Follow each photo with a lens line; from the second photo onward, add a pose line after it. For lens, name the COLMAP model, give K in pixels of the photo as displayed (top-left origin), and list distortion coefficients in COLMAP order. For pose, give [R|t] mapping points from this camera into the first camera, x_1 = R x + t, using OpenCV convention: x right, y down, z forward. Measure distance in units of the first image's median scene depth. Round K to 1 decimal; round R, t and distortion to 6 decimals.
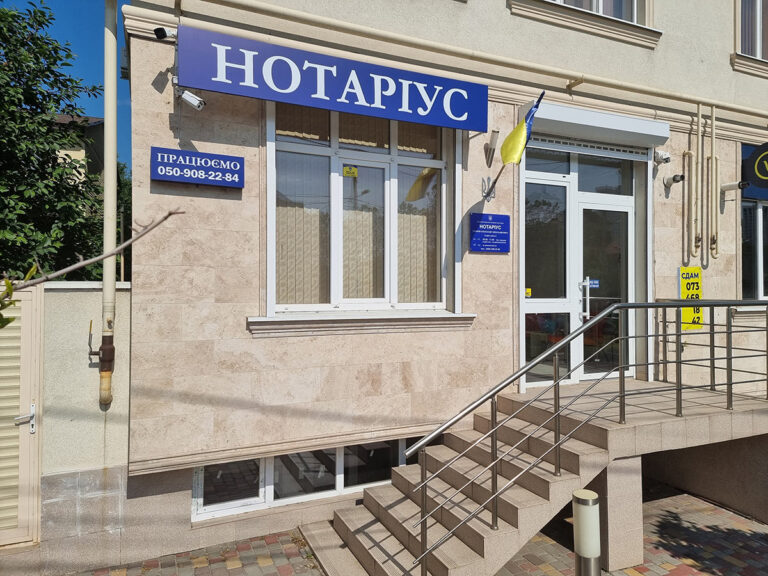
lens RADIAL K [[518.9, 0, 384.9], [0, 518.9, 280.9], [0, 0, 1]] dist [0.049983, -0.017828]
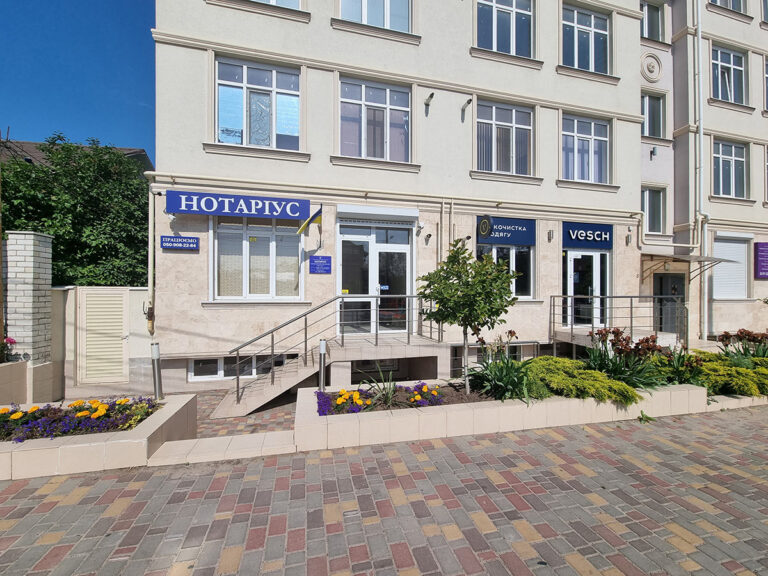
lens RADIAL K [[311.9, 0, 379.7], [0, 311.9, 293.4], [0, 0, 1]] dist [-0.008333, 0.001011]
pose [[0.983831, 0.000491, -0.179097, 0.804462], [0.002585, 0.999853, 0.016941, 0.009677], [0.179079, -0.017130, 0.983686, -0.301052]]
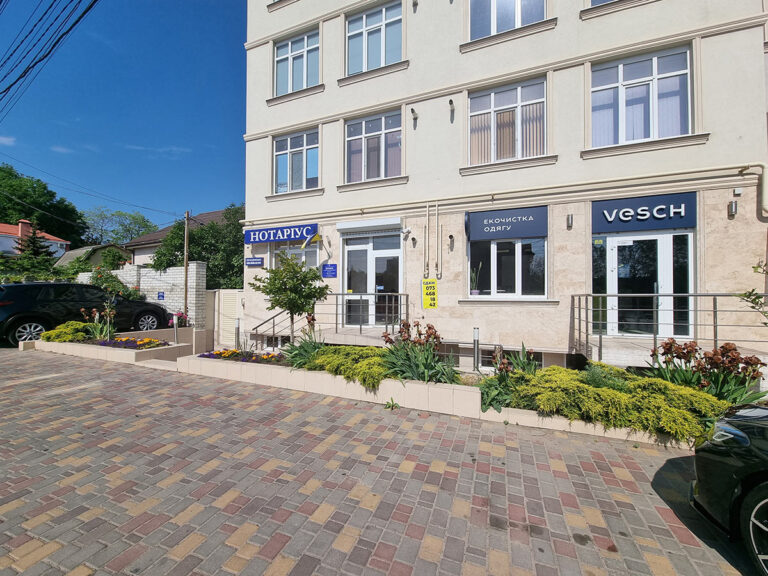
lens RADIAL K [[311.9, 0, 382.5], [0, 311.9, 292.0], [0, 0, 1]] dist [-0.008333, 0.001011]
pose [[0.704508, -0.010337, -0.709620, 1.916052], [0.010525, 0.999936, -0.004116, 0.042712], [0.709618, -0.004568, 0.704572, -0.012691]]
